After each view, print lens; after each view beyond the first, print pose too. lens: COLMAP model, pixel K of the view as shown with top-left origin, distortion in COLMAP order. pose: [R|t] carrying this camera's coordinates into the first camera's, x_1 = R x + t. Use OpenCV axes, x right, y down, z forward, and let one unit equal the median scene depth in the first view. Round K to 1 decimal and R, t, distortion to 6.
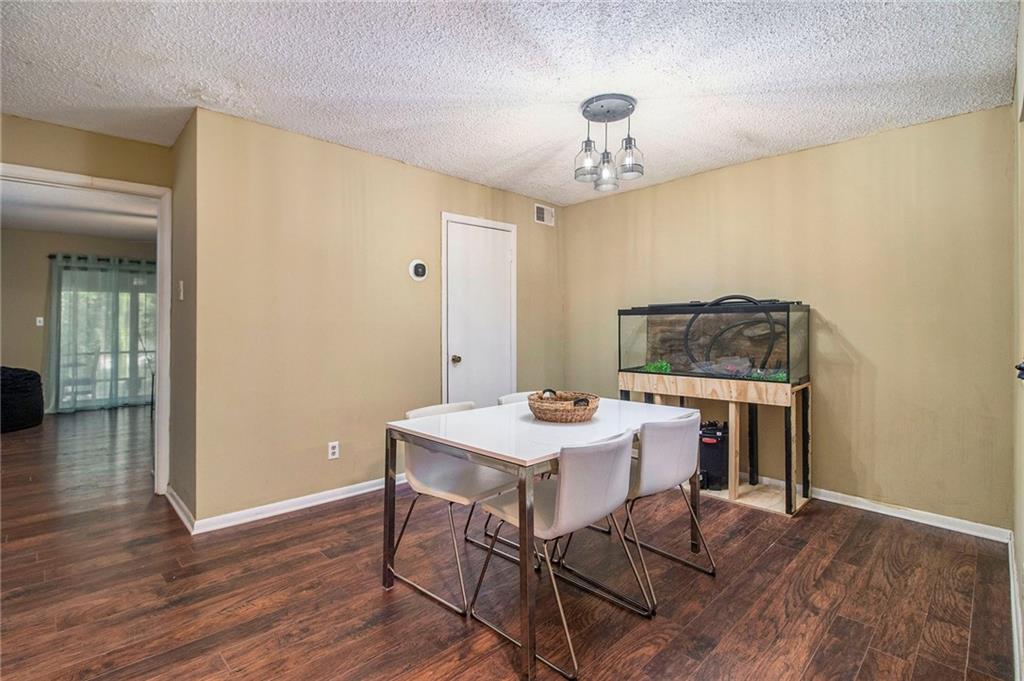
lens RADIAL K [[507.4, 0, 508.7], [0, 507.4, 320.6], [0, 0, 1]] dist [0.046340, 0.000386]
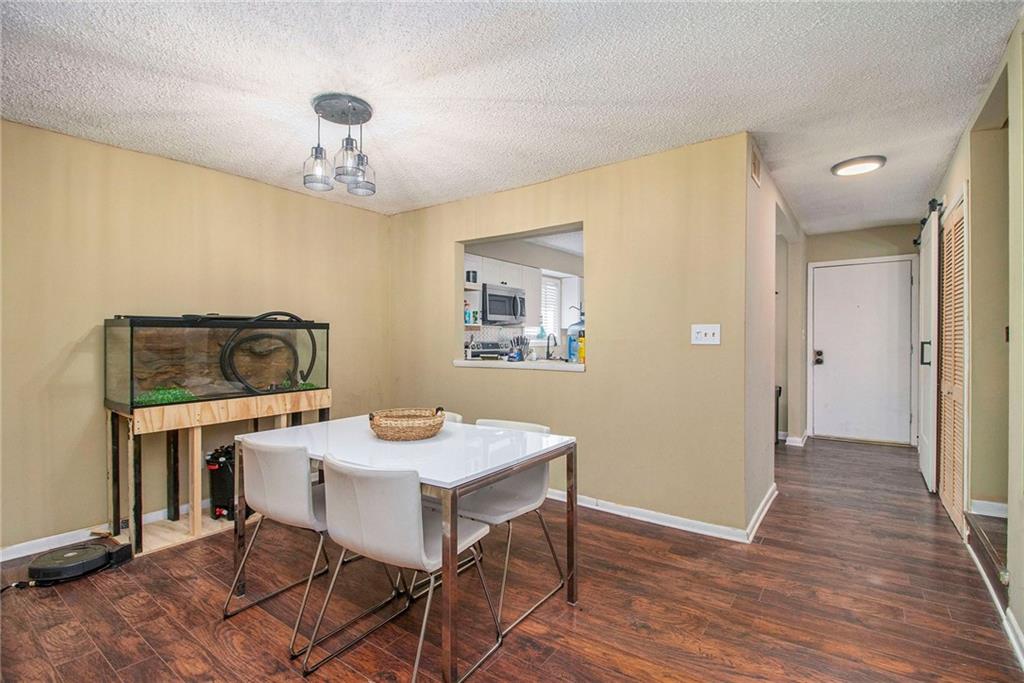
lens RADIAL K [[479.4, 0, 515.4], [0, 479.4, 340.1], [0, 0, 1]] dist [0.001991, -0.012452]
pose [[-0.220085, -0.003503, 0.975474, -0.456405], [-0.007516, 0.999970, 0.001896, 0.001061], [-0.975452, -0.006914, -0.220105, 0.557197]]
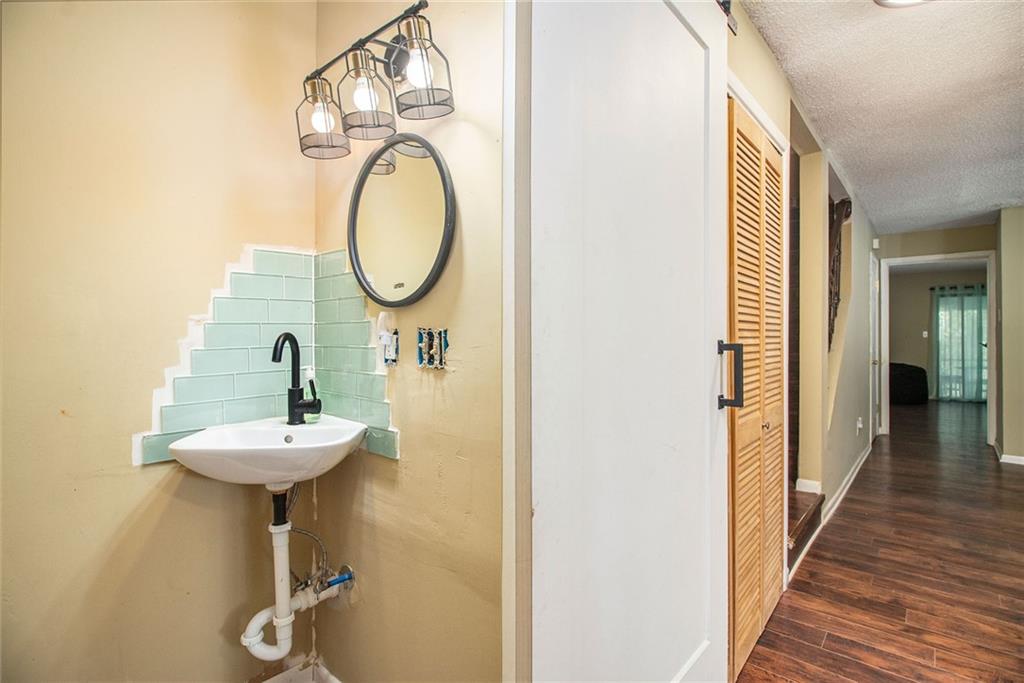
lens RADIAL K [[479.4, 0, 515.4], [0, 479.4, 340.1], [0, 0, 1]] dist [0.001991, -0.012452]
pose [[0.124619, 0.003115, -0.992200, 0.617674], [0.015108, 0.999873, 0.005037, -0.014401], [0.992090, -0.015618, 0.124556, -0.646038]]
